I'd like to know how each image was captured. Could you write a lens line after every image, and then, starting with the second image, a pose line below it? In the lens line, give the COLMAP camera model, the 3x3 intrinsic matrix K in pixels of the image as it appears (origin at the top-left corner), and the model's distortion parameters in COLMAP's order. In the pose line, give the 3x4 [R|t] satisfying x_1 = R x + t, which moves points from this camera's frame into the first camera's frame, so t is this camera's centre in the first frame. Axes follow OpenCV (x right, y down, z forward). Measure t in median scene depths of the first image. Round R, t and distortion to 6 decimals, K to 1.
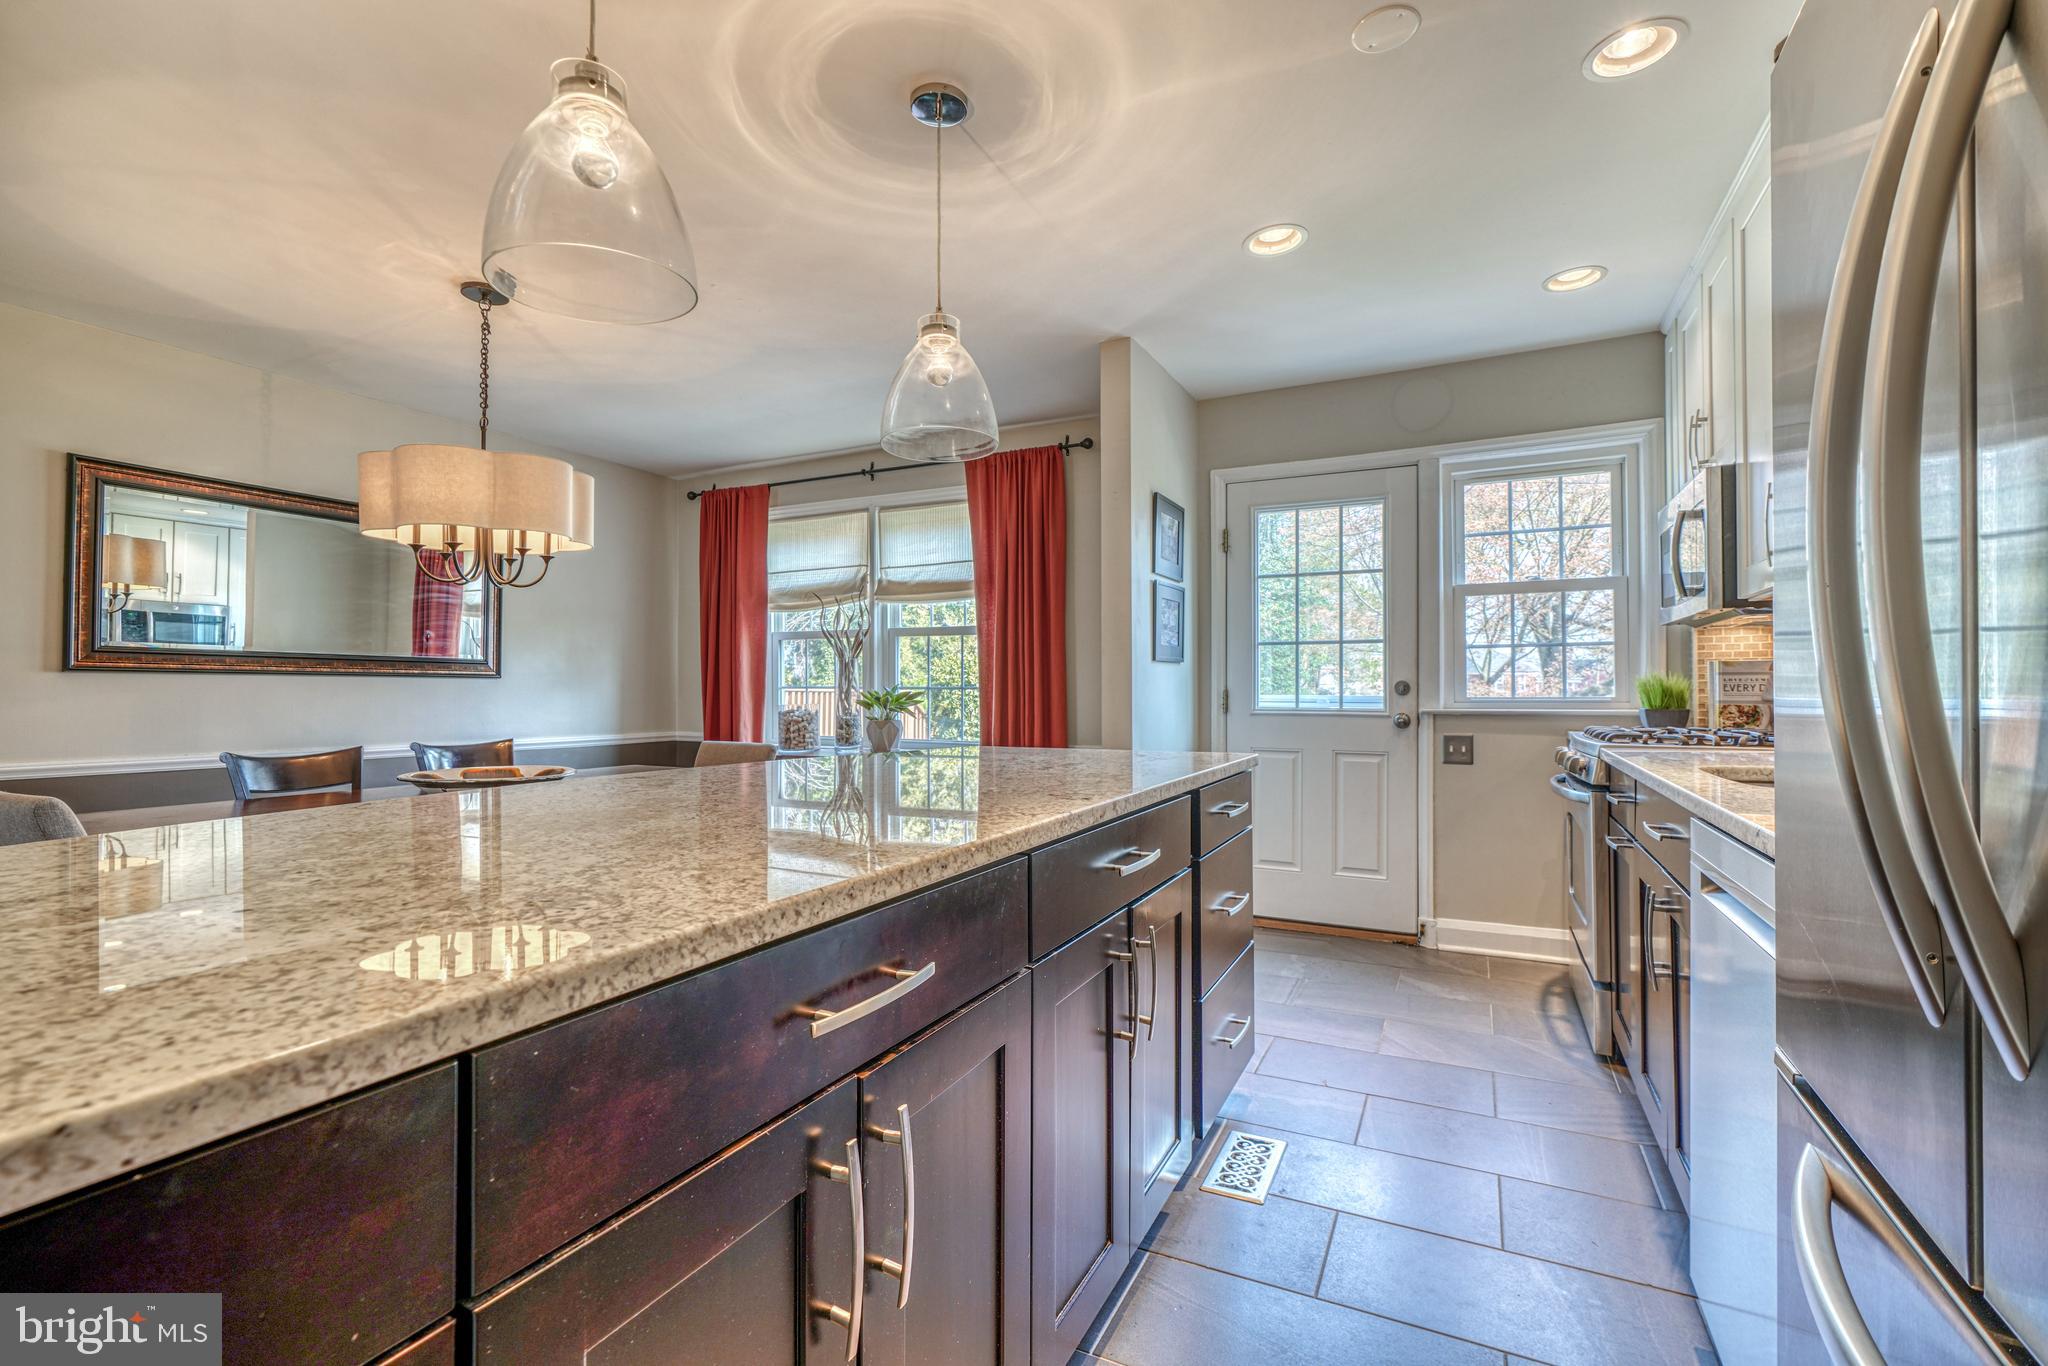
lens RADIAL K [[908.2, 0, 1014.1], [0, 908.2, 681.2], [0, 0, 1]] dist [-0.013836, 0.007943]
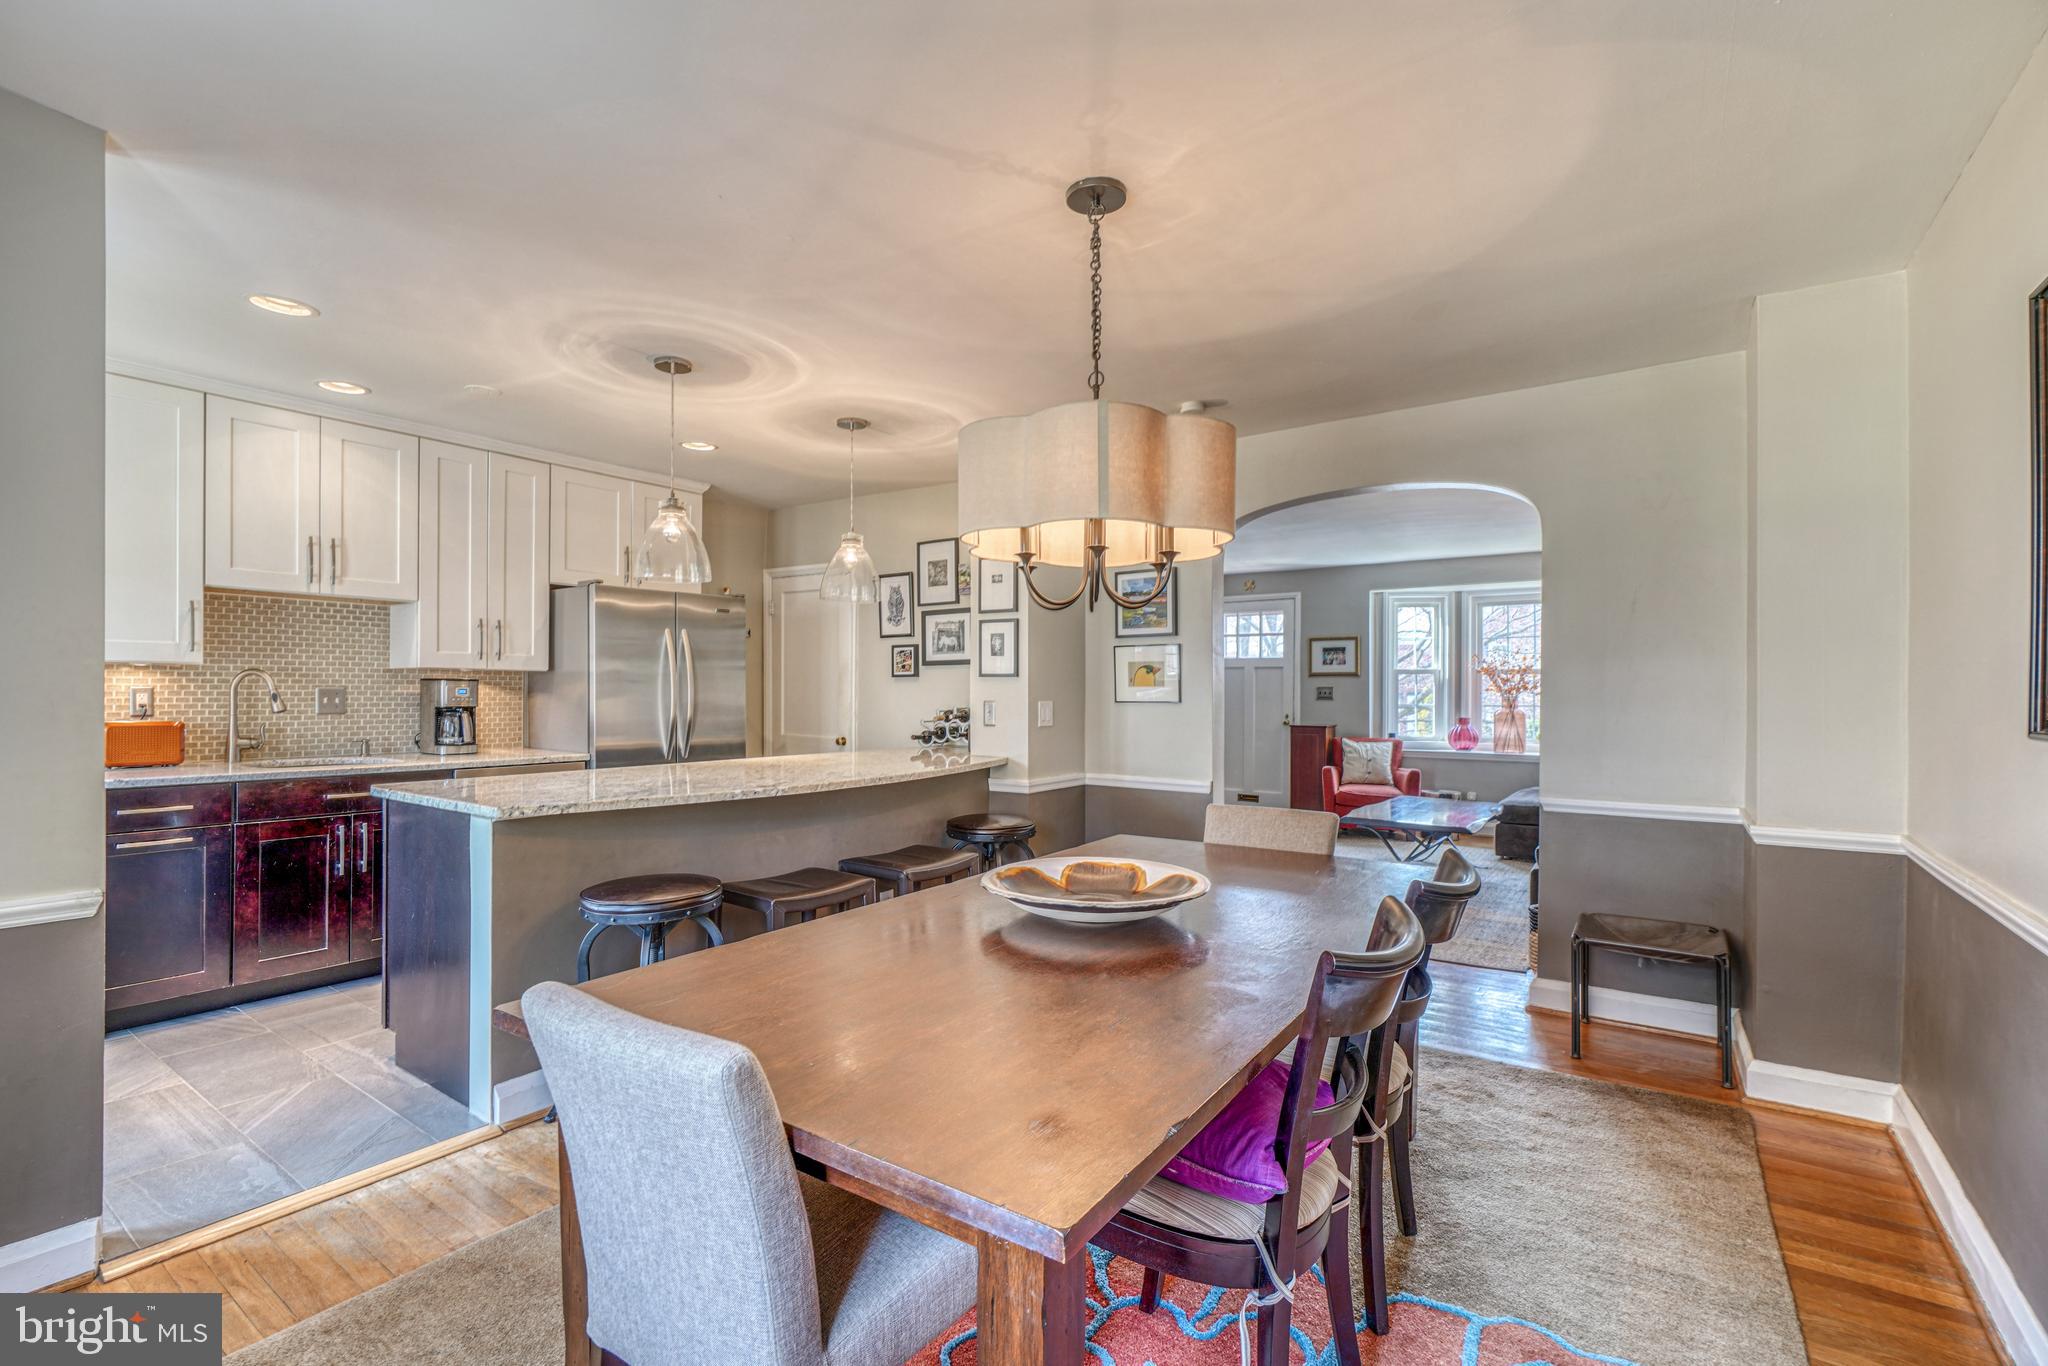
lens RADIAL K [[935.5, 0, 1016.3], [0, 935.5, 689.9], [0, 0, 1]] dist [-0.005326, -0.000320]
pose [[-0.988671, -0.004504, 0.150028, -0.550203], [-0.006156, 0.999925, -0.010550, -0.029115], [-0.149969, -0.011354, -0.988625, 1.492418]]
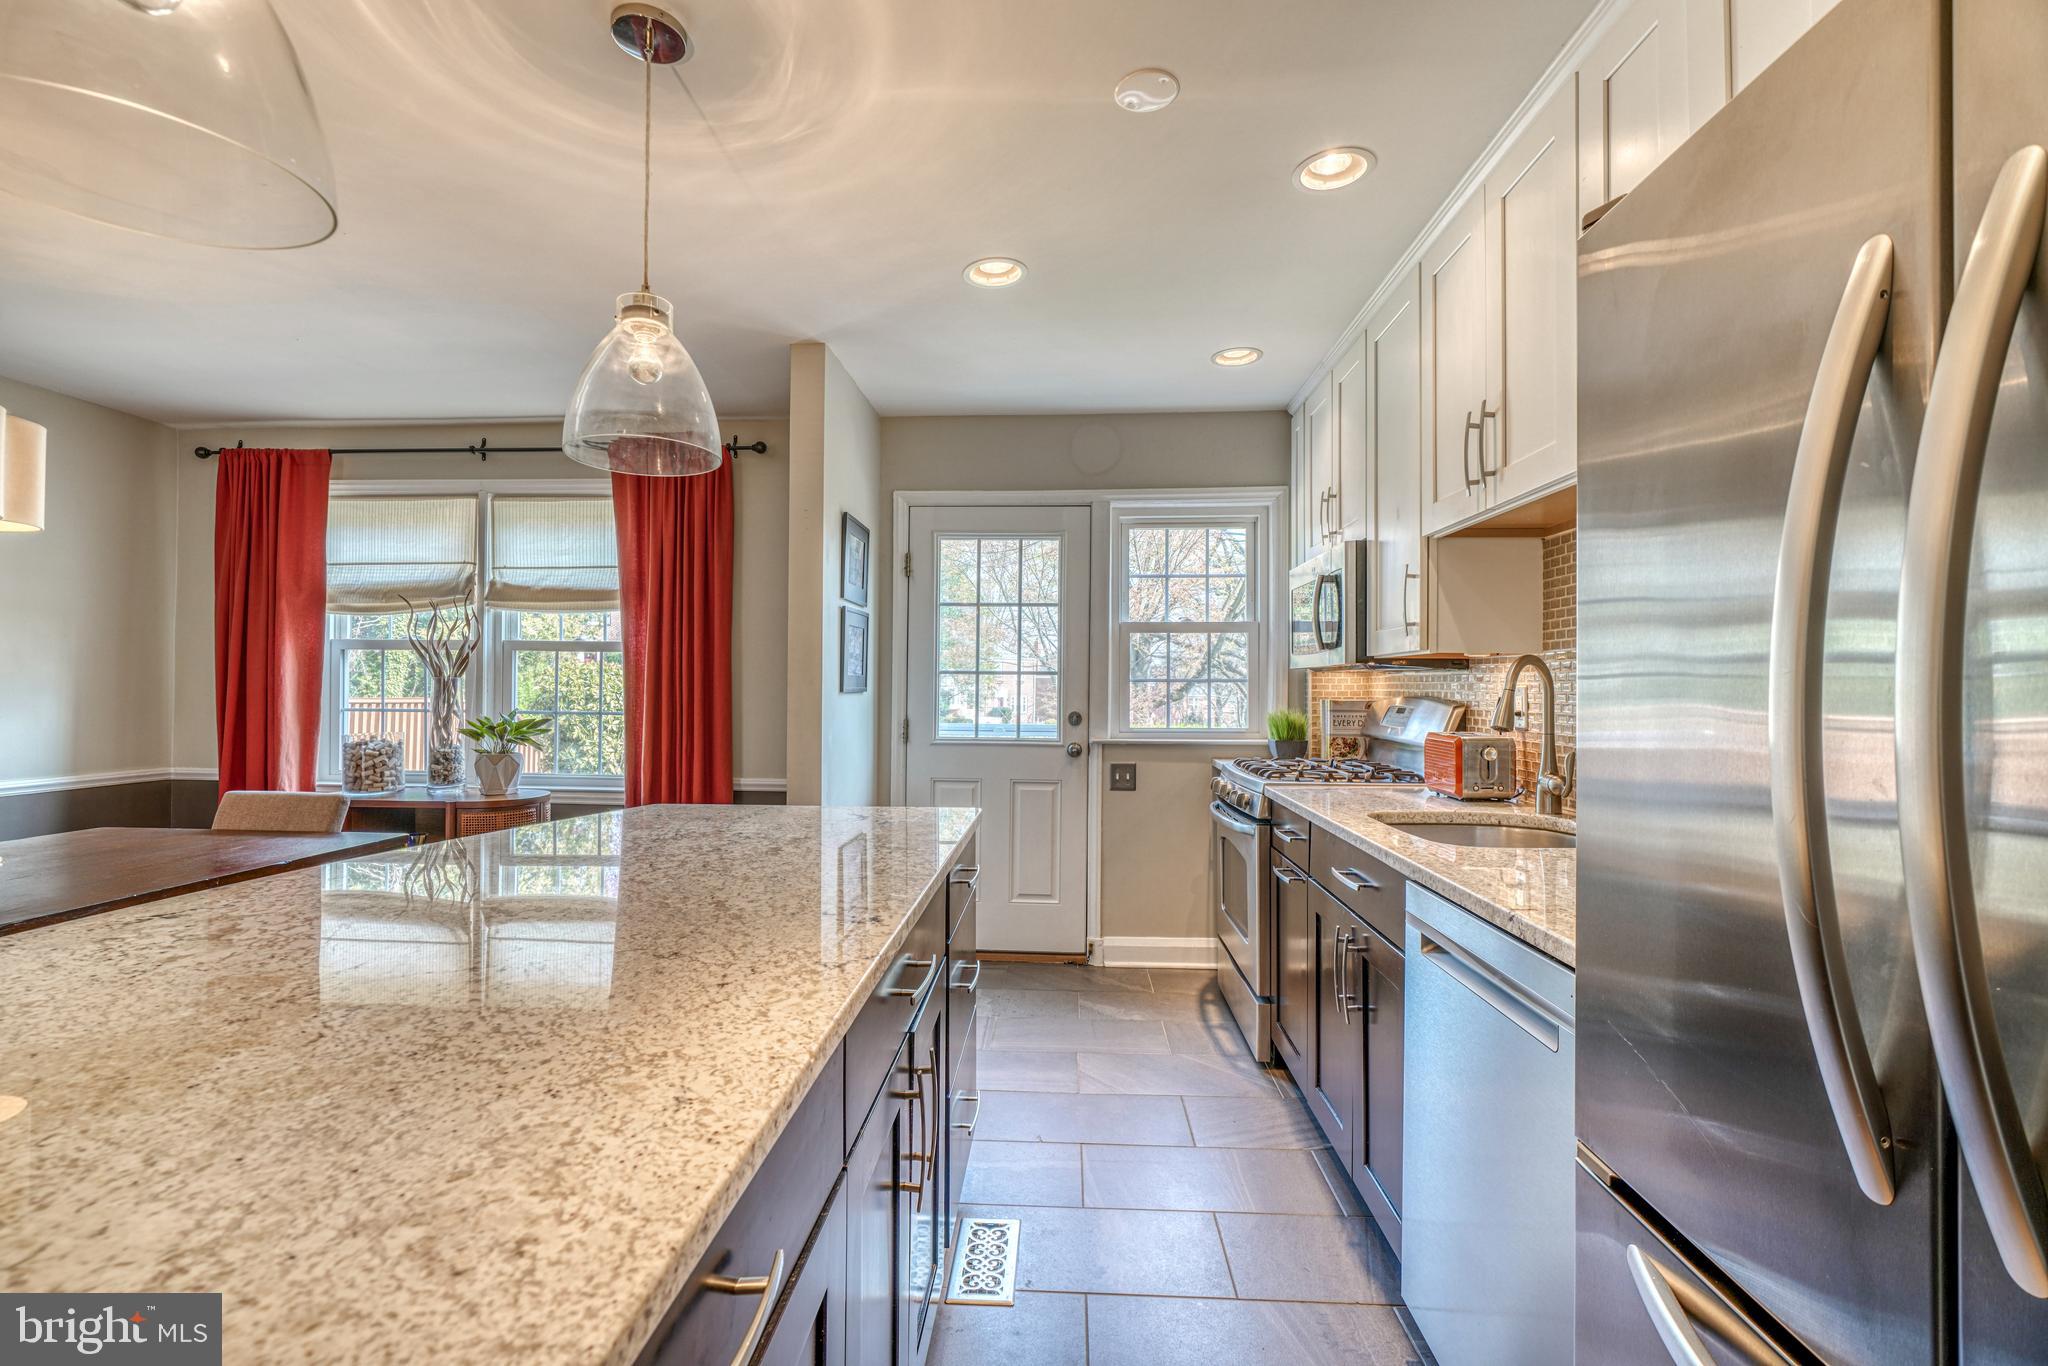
lens RADIAL K [[907.7, 0, 1016.5], [0, 907.7, 677.5], [0, 0, 1]] dist [-0.010182, 0.001601]
pose [[0.915972, 0.012060, 0.401062, -0.058103], [-0.011137, 0.999927, -0.004633, -0.037677], [-0.401088, -0.000223, 0.916039, 0.077658]]
